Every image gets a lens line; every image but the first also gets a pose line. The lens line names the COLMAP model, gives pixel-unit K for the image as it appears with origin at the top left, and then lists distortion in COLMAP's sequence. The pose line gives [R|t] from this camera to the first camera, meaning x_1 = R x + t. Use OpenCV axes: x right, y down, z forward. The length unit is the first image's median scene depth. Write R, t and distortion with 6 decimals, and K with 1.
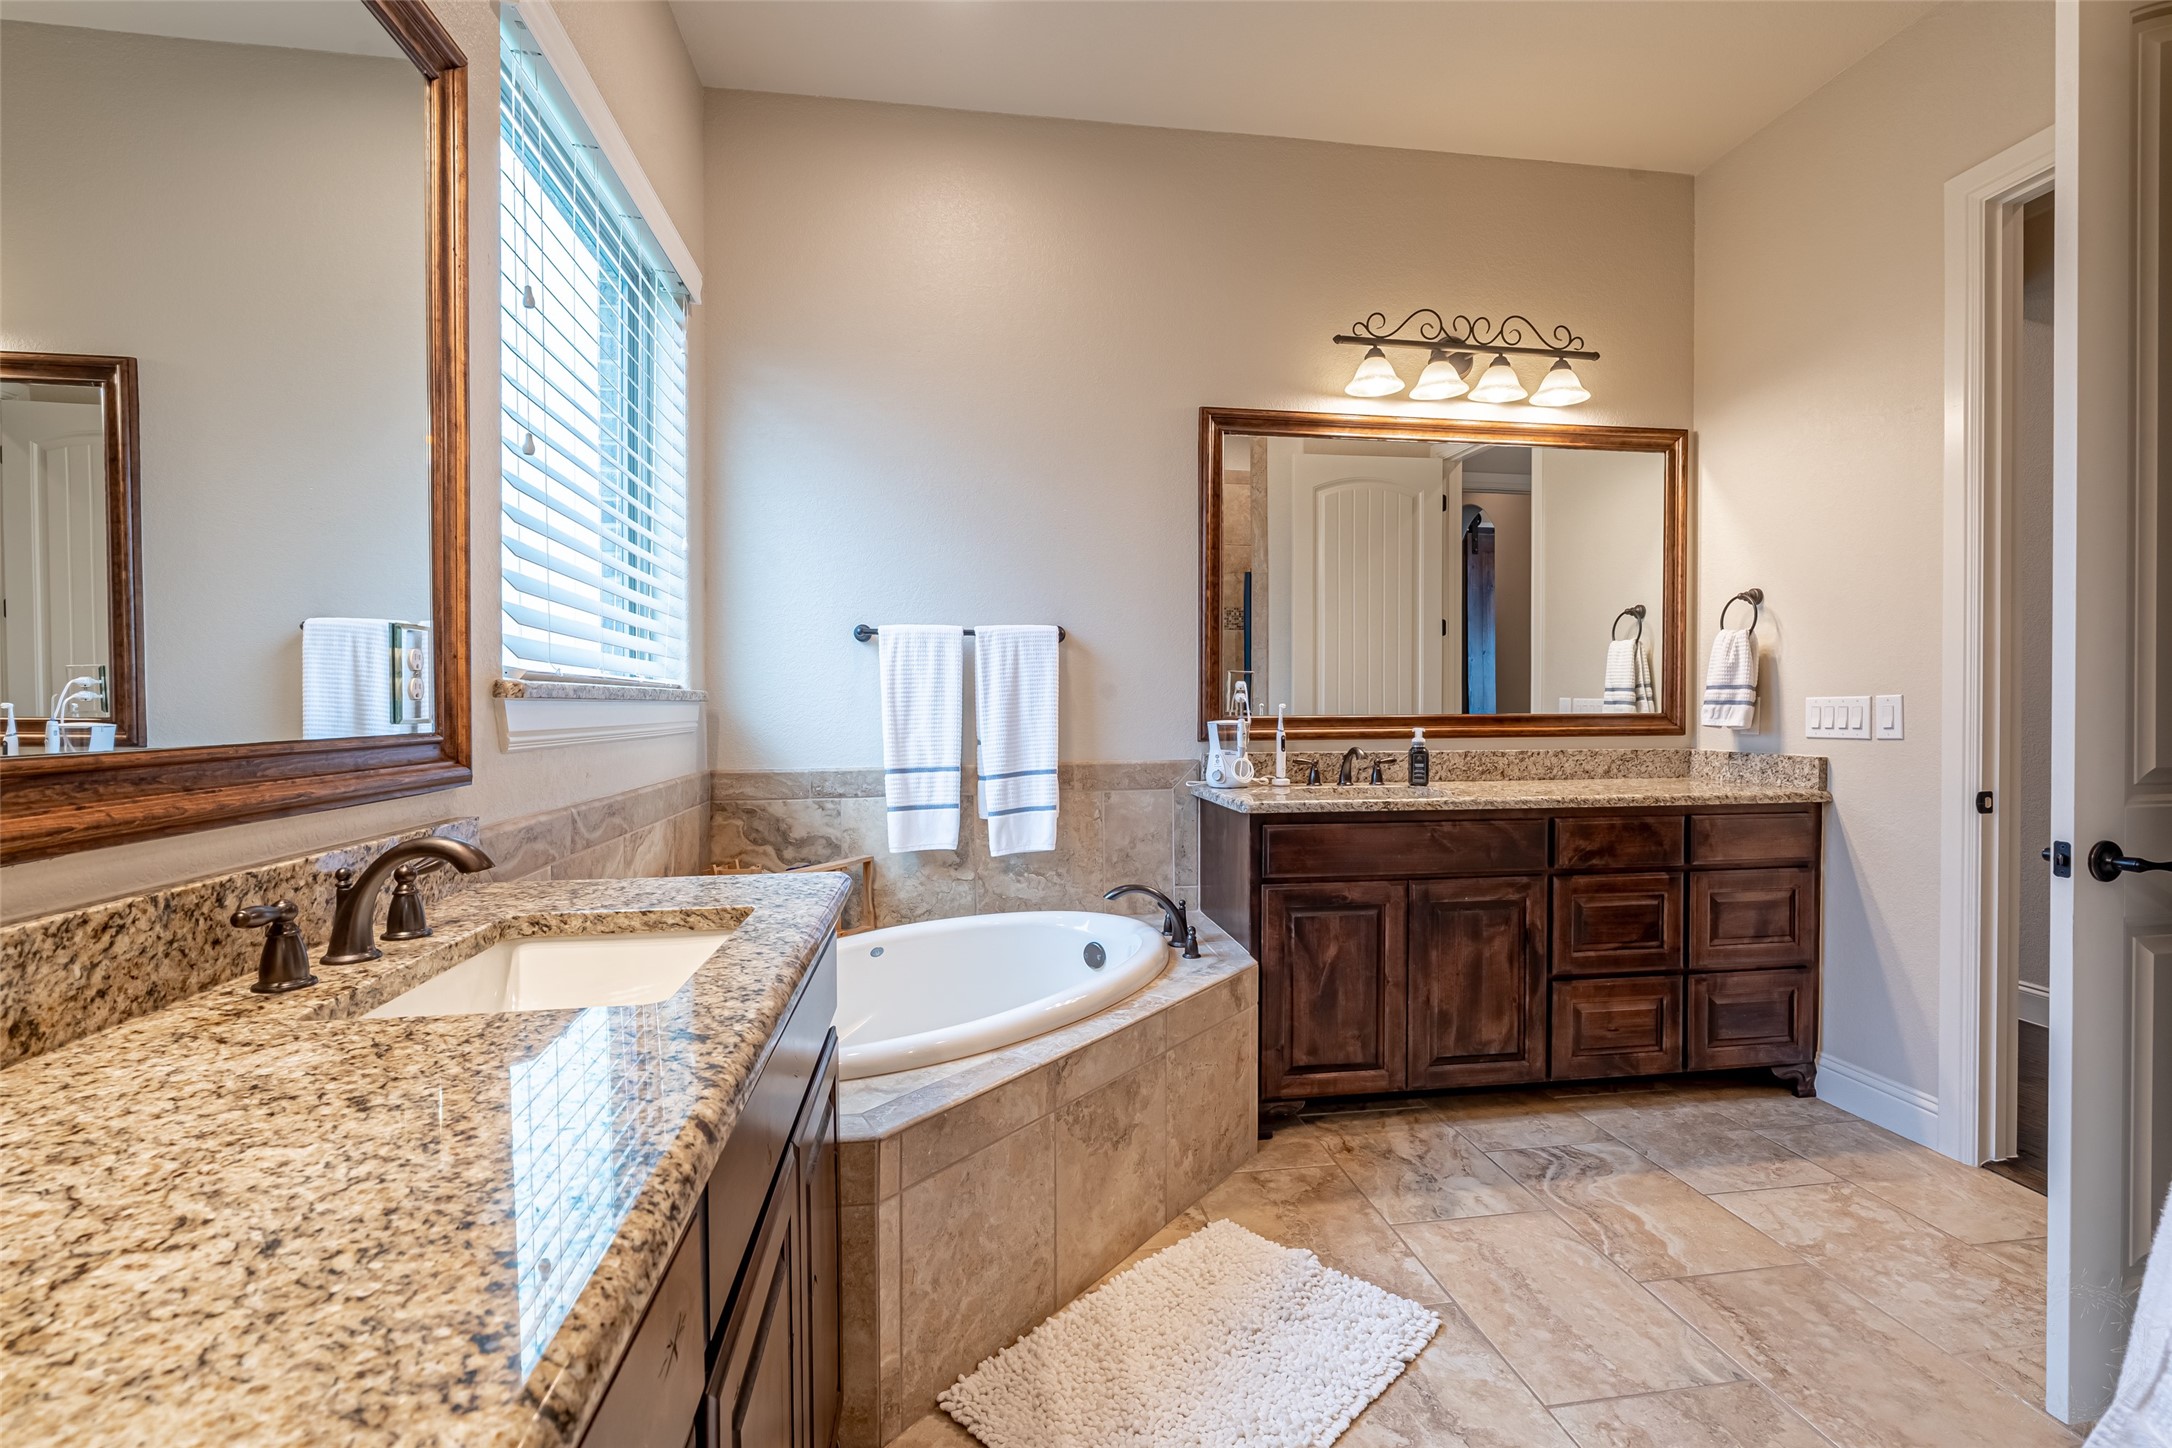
lens RADIAL K [[988.3, 0, 1115.2], [0, 988.3, 722.5], [0, 0, 1]] dist [-0.000843, -0.023247]
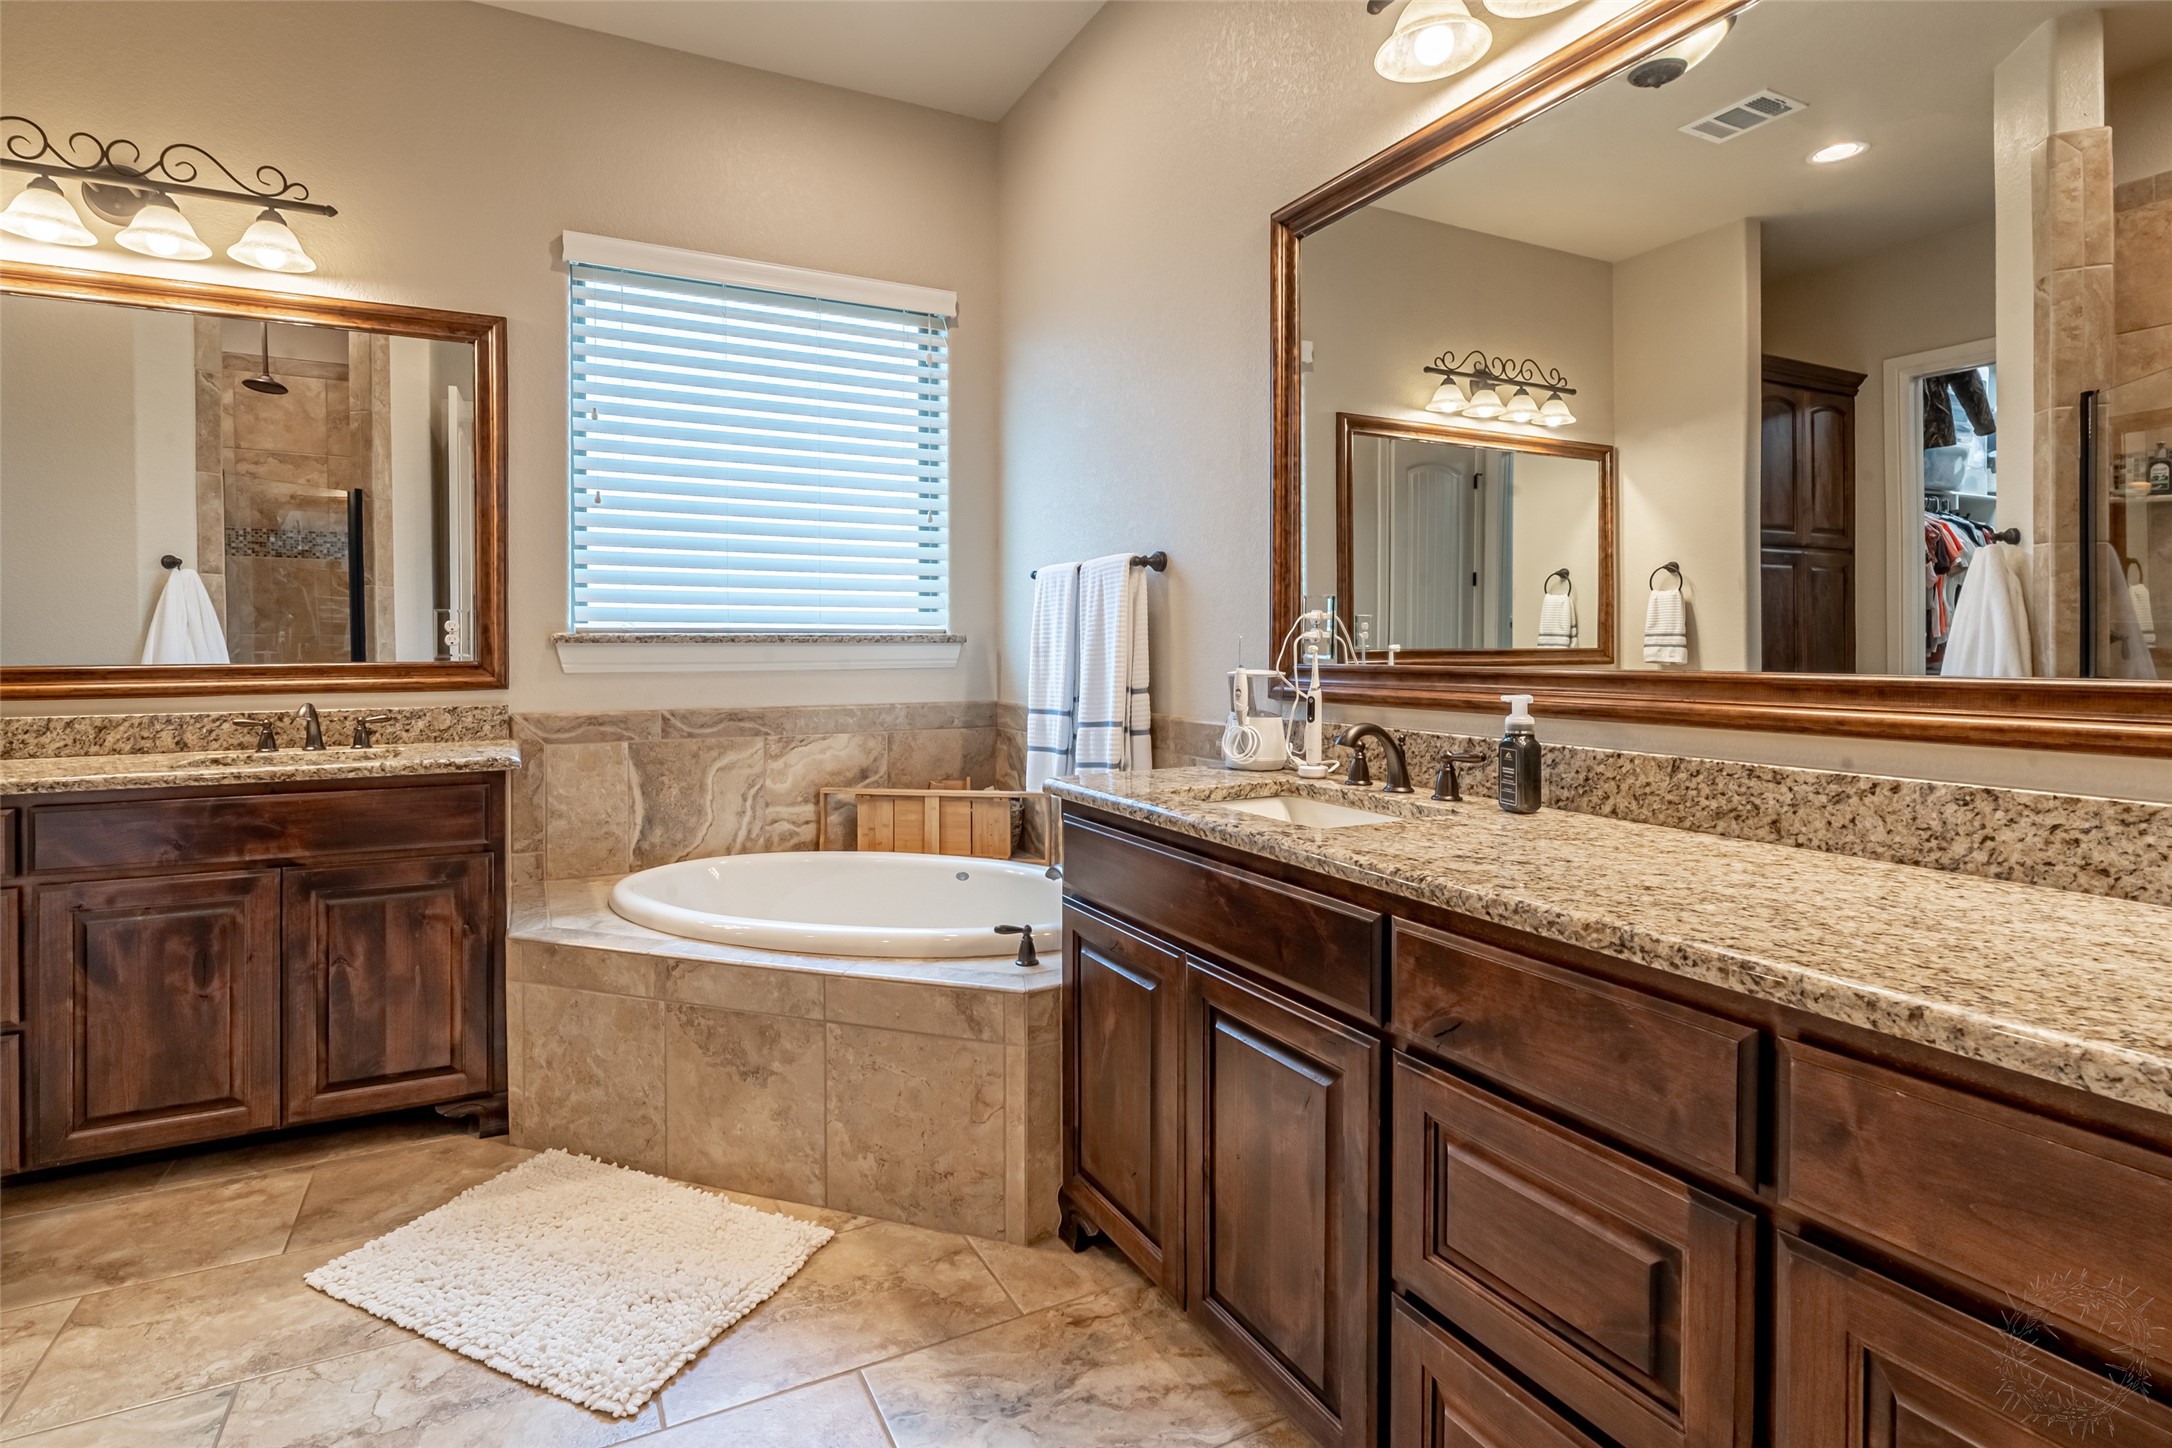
lens RADIAL K [[1034.5, 0, 1042.9], [0, 1034.5, 662.2], [0, 0, 1]] dist [-0.002002, 0.000062]
pose [[0.301675, 0.017599, -0.953249, 0.773554], [-0.016247, 0.999779, 0.013316, -0.015274], [0.953273, 0.011470, 0.301894, 0.671737]]
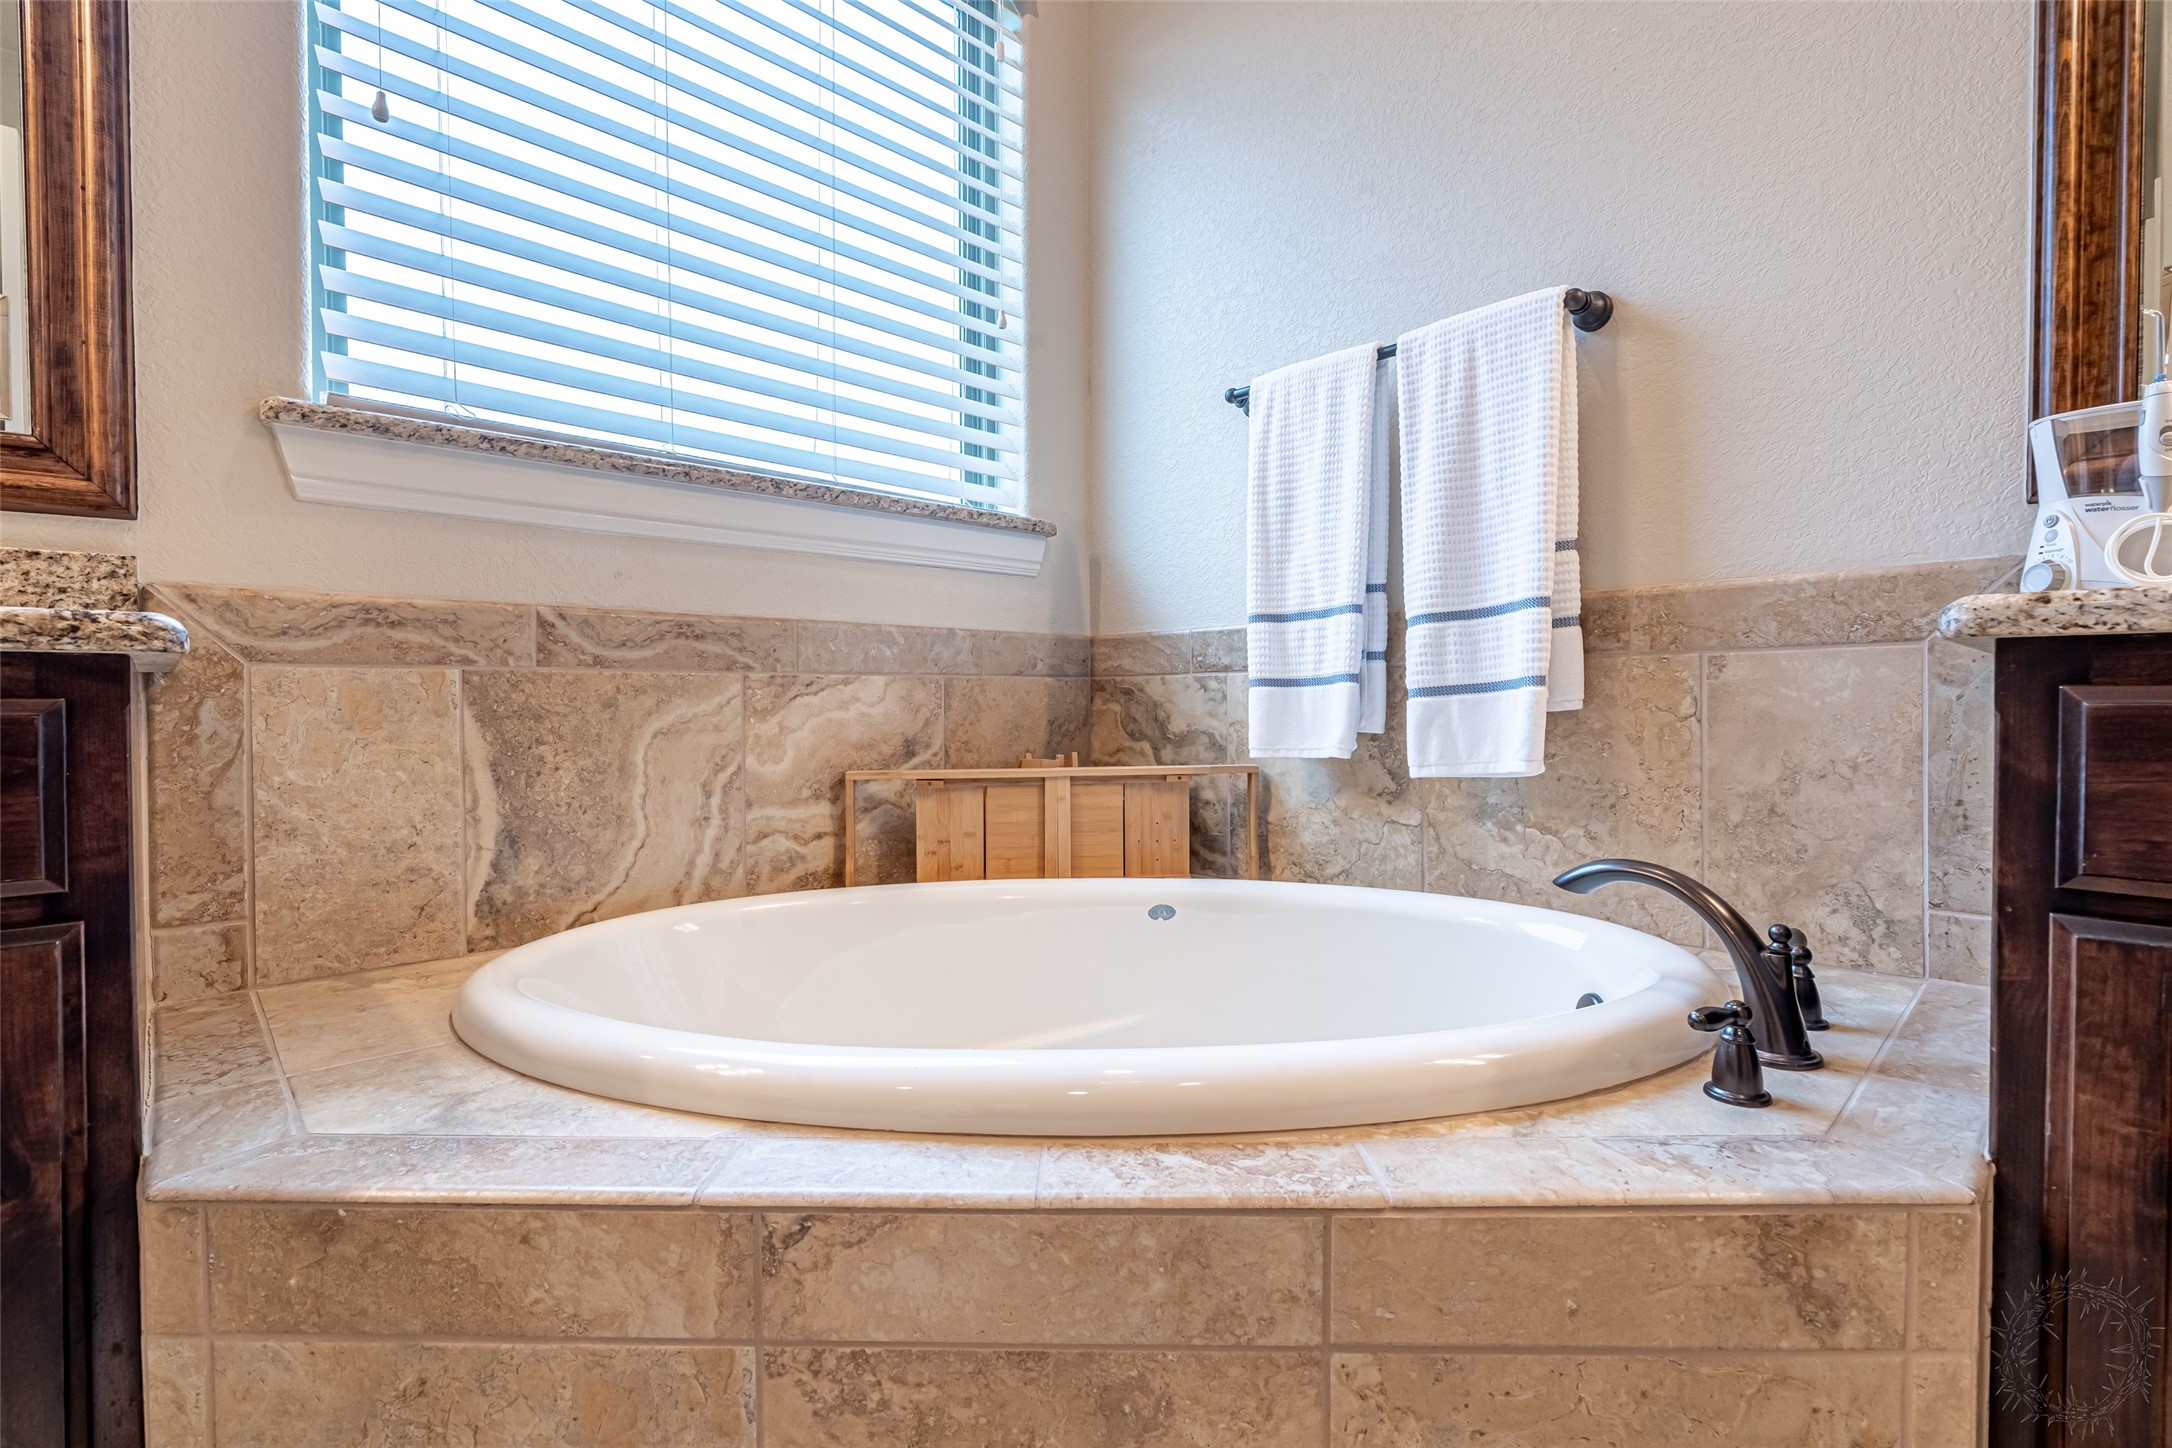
lens RADIAL K [[981.9, 0, 1081.2], [0, 981.9, 717.2], [0, 0, 1]] dist [-0.002921, 0.000313]
pose [[0.563327, 0.014881, -0.826100, 0.193608], [-0.009056, 0.999889, 0.011836, 0.099325], [0.826185, 0.000814, 0.563399, 0.571280]]
